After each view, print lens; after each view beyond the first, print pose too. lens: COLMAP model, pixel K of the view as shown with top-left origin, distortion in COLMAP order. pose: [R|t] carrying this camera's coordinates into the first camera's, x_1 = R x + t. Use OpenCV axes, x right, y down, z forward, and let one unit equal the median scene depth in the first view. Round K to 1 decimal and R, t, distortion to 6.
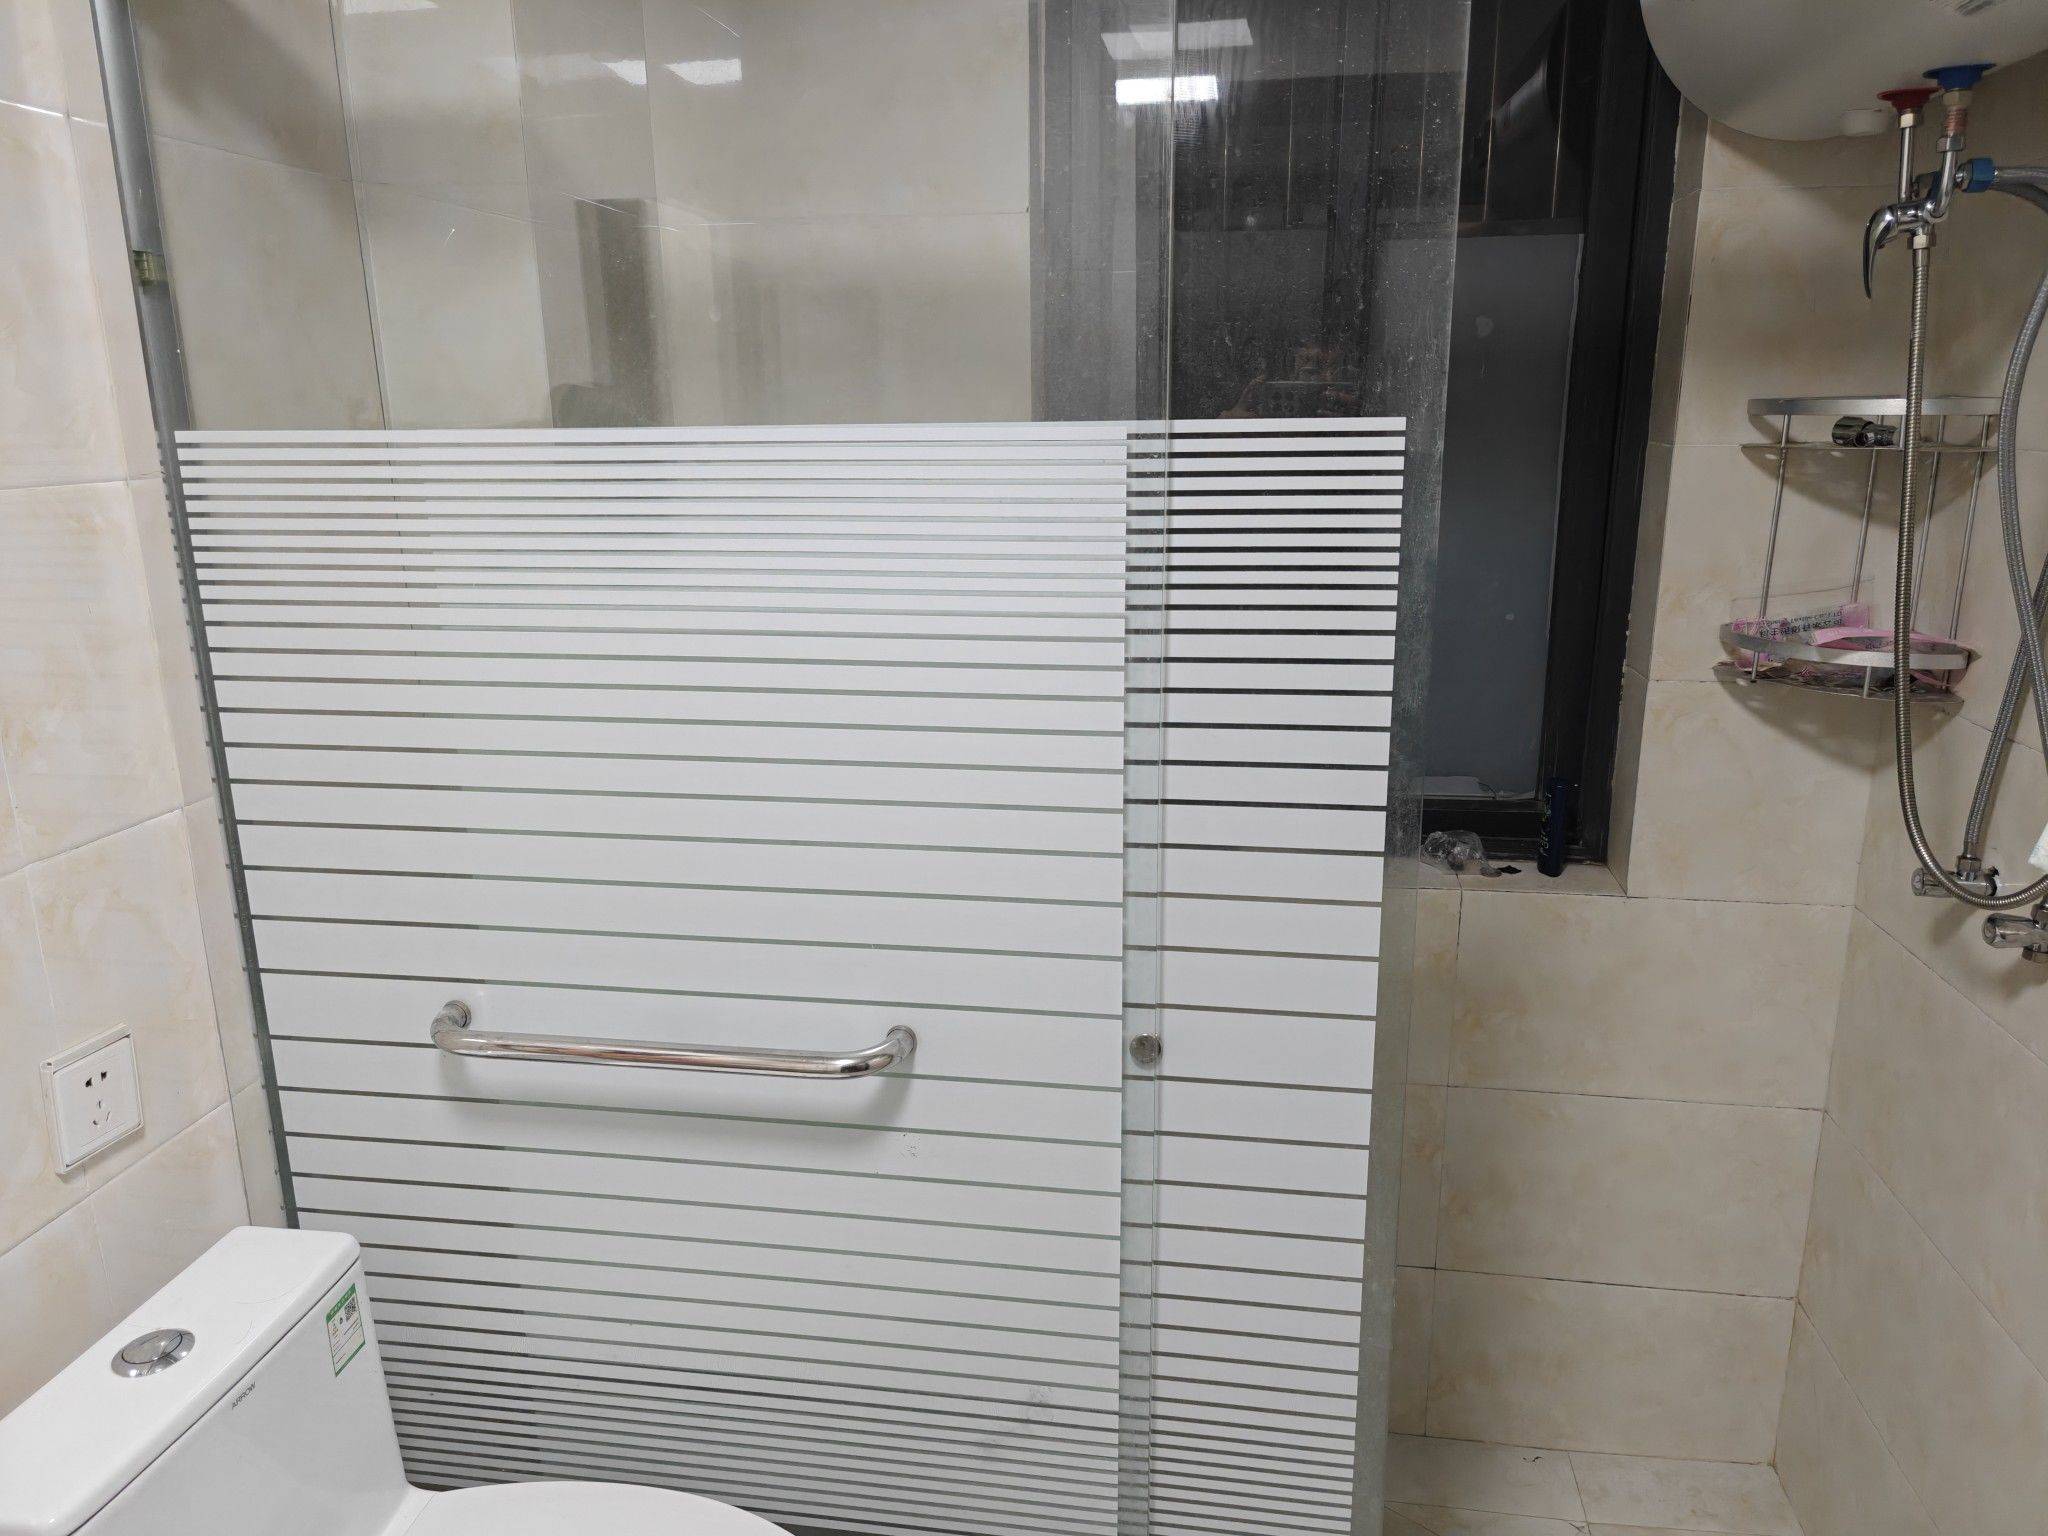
lens RADIAL K [[1401.1, 0, 1024.0], [0, 1401.1, 768.0], [0, 0, 1]] dist [0.033897, -0.045681]
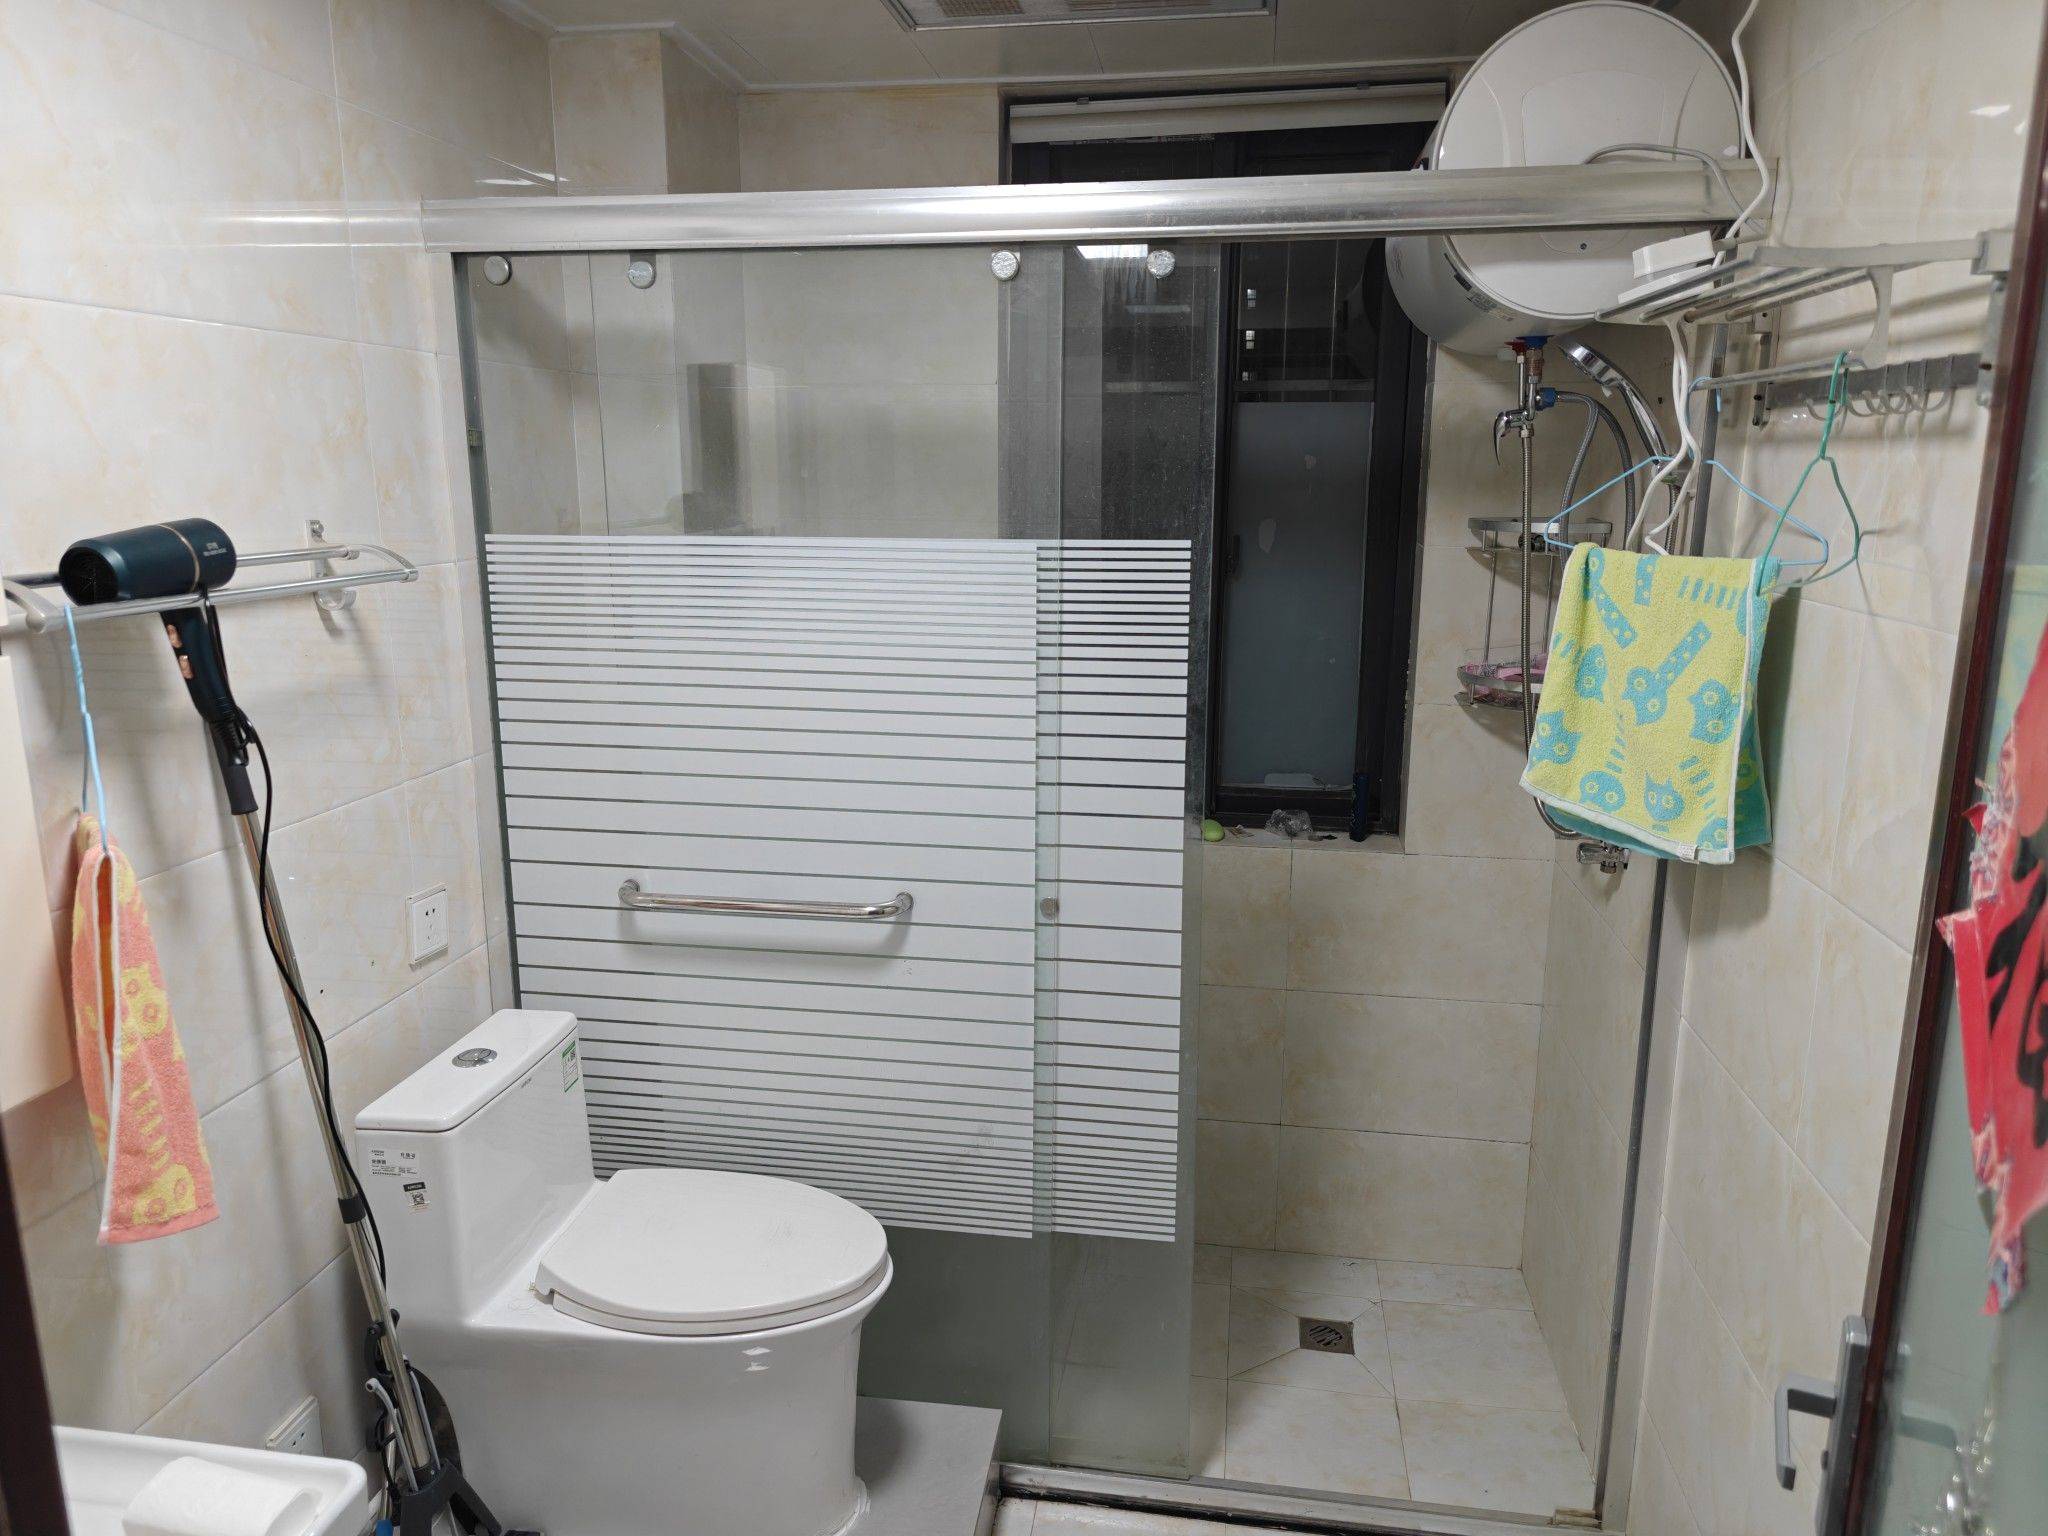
lens RADIAL K [[1401.1, 0, 1024.0], [0, 1401.1, 768.0], [0, 0, 1]] dist [0.033897, -0.045681]
pose [[0.999891, 0.014773, -0.000595, 0.052745], [-0.014785, 0.999105, -0.039633, 0.096633], [0.000009, 0.039638, 0.999214, -0.655666]]
